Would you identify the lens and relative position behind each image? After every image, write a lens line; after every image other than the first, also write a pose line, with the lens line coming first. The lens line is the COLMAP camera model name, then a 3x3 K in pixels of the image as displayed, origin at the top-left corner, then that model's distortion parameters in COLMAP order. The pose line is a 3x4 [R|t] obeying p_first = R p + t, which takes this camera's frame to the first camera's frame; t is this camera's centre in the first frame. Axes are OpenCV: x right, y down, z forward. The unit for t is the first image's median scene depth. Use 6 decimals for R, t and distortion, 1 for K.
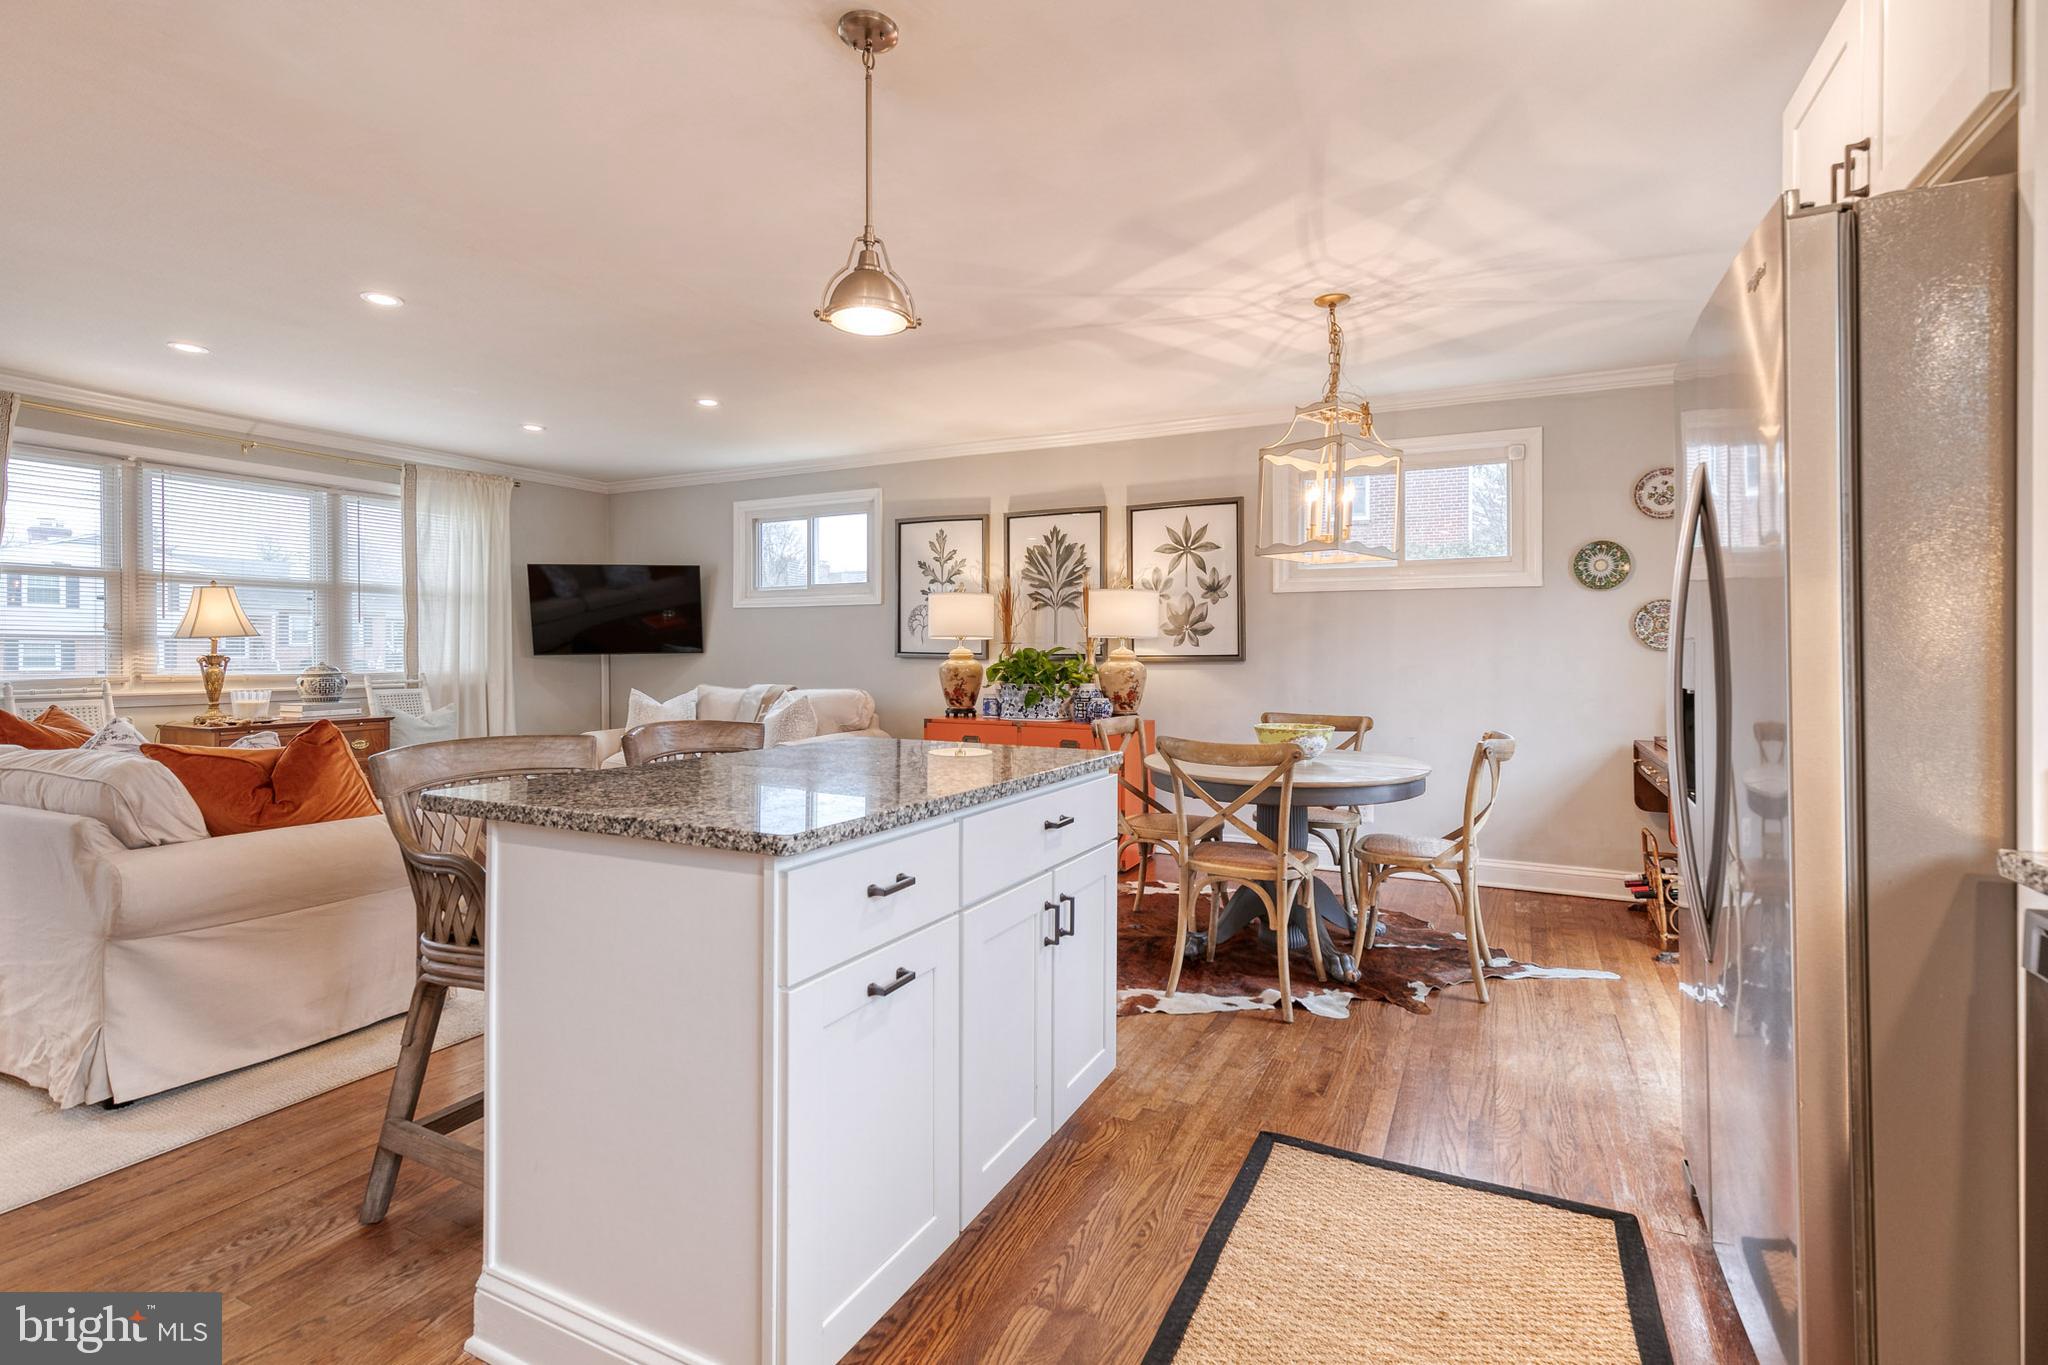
lens RADIAL K [[933.4, 0, 1037.7], [0, 933.4, 652.3], [0, 0, 1]] dist [0.001184, 0.000373]
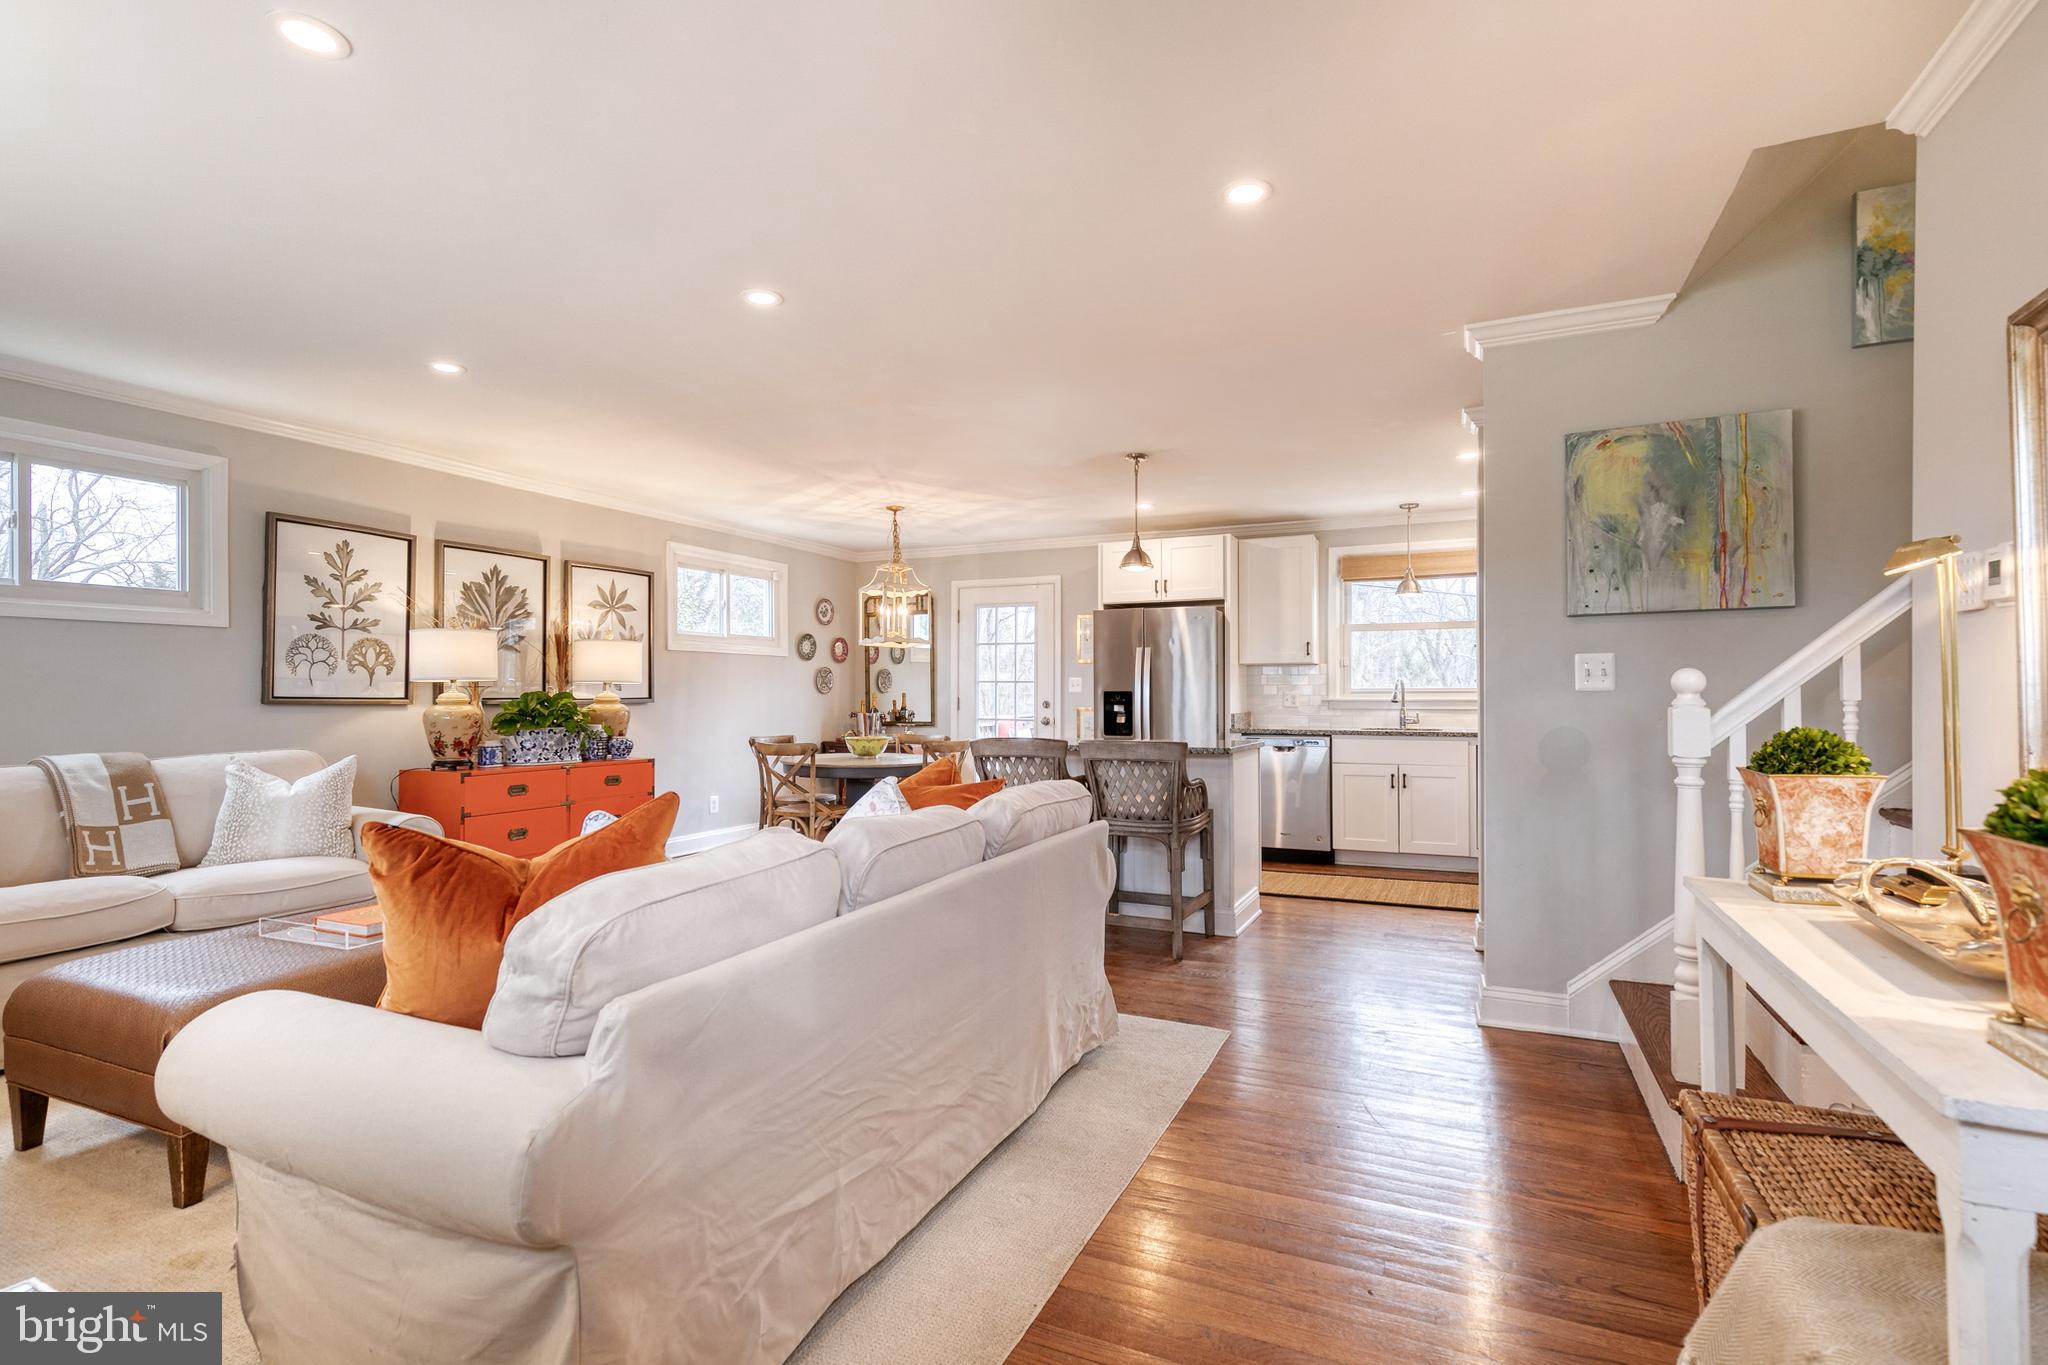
lens RADIAL K [[936.9, 0, 1035.0], [0, 936.9, 685.1], [0, 0, 1]] dist [-0.000986, -0.000847]
pose [[-0.020991, 0.009310, 0.999736, -1.023253], [0.001884, 0.999955, -0.009272, -0.001464], [-0.999778, 0.001689, -0.021007, 0.493085]]
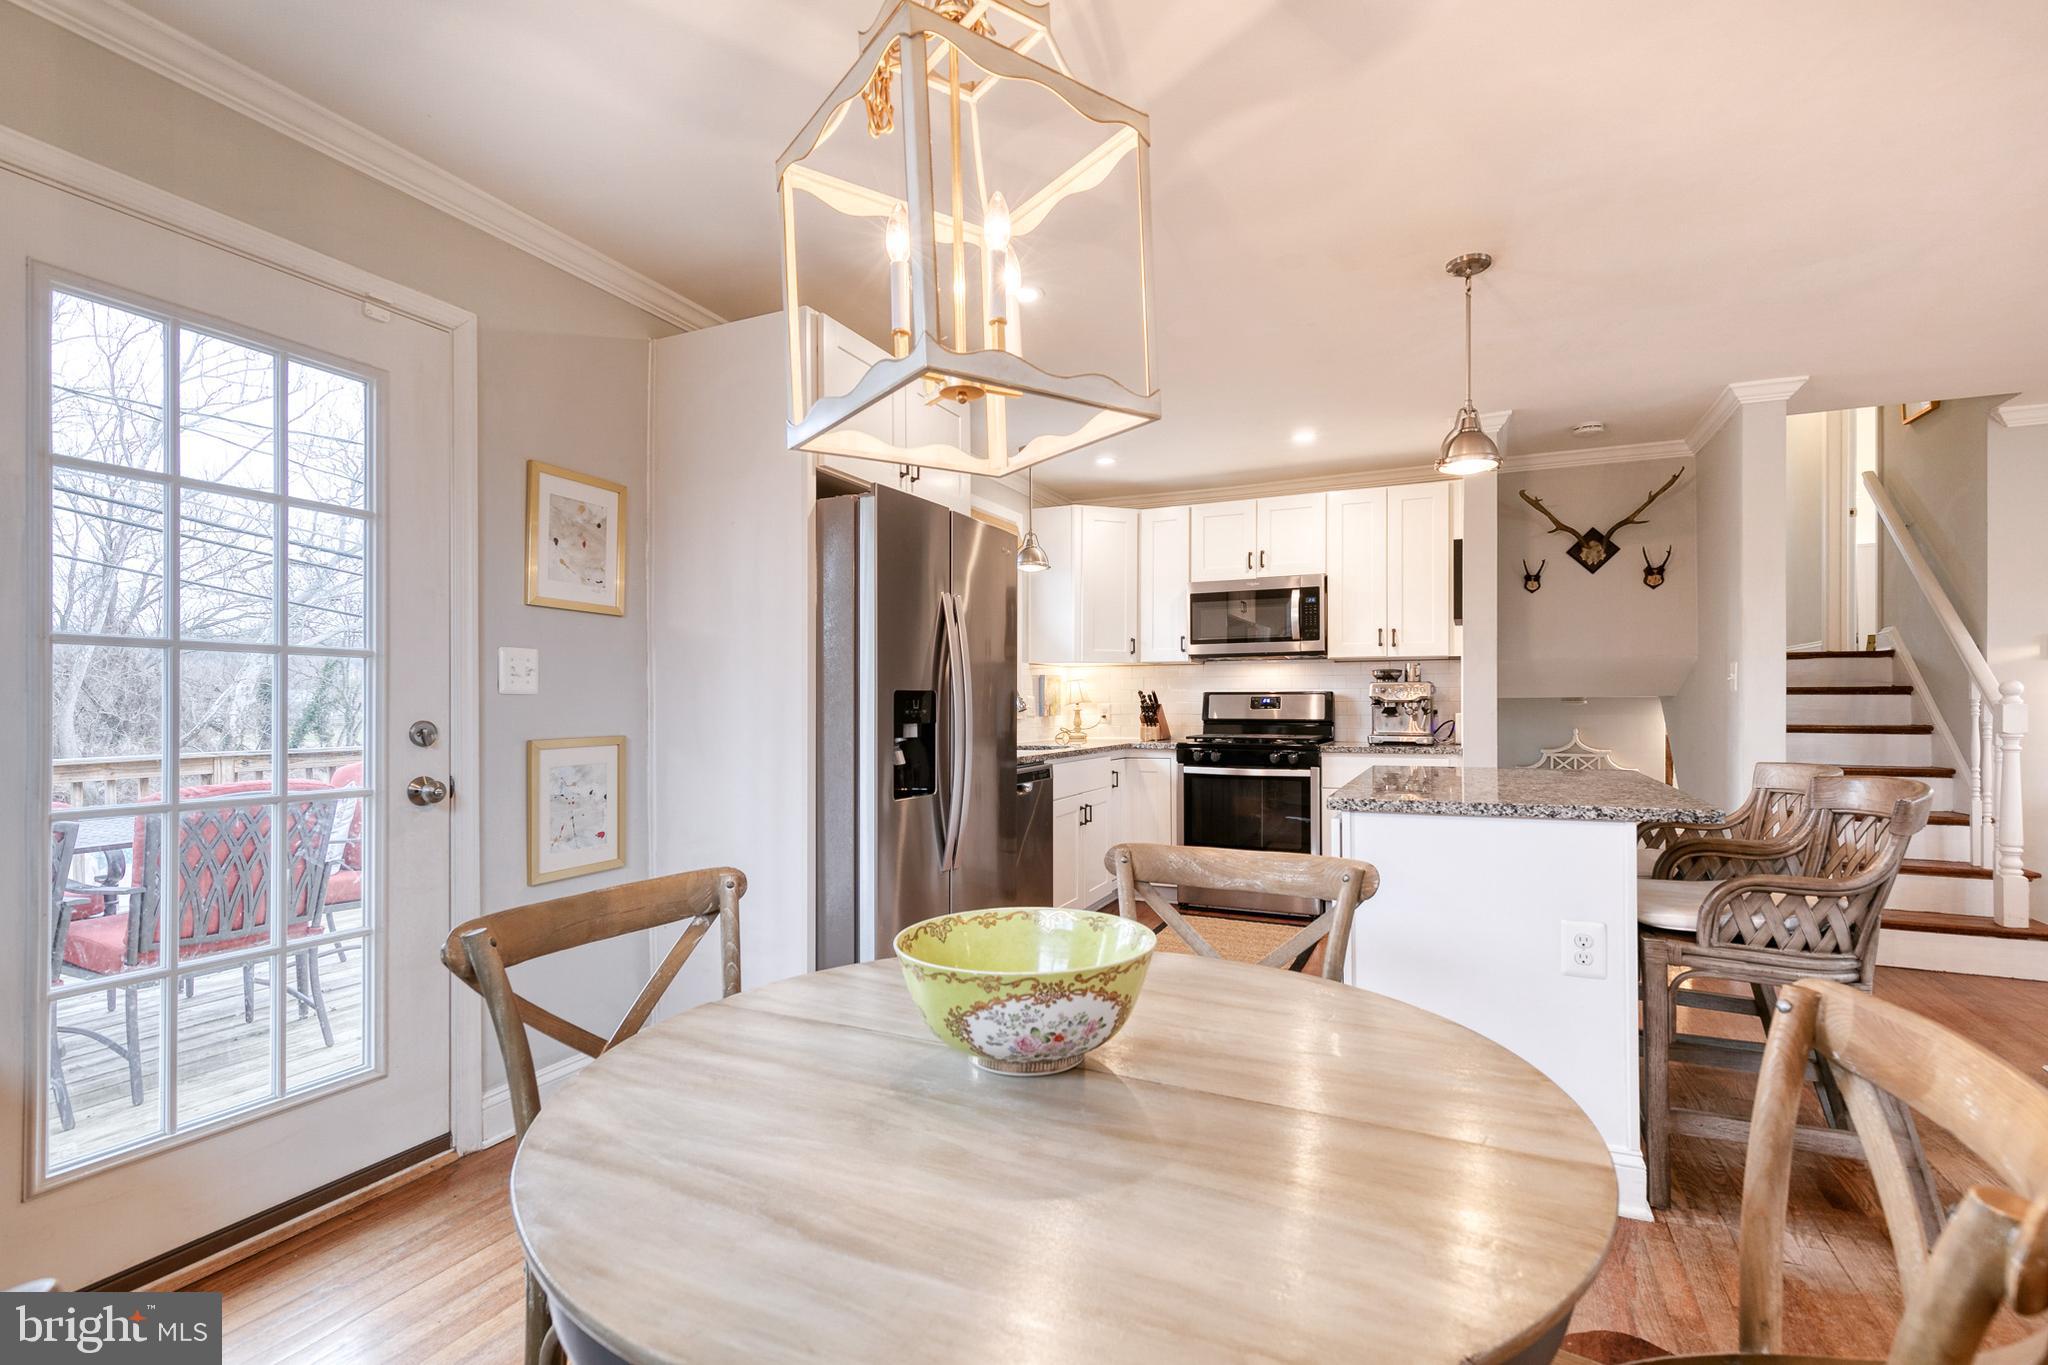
lens RADIAL K [[938.3, 0, 1044.0], [0, 938.3, 701.2], [0, 0, 1]] dist [0.029585, -0.010801]
pose [[-0.999468, 0.003808, -0.032403, 0.191652], [0.003867, 0.999991, -0.001747, 0.002426], [0.032396, -0.001871, -0.999473, 0.895088]]
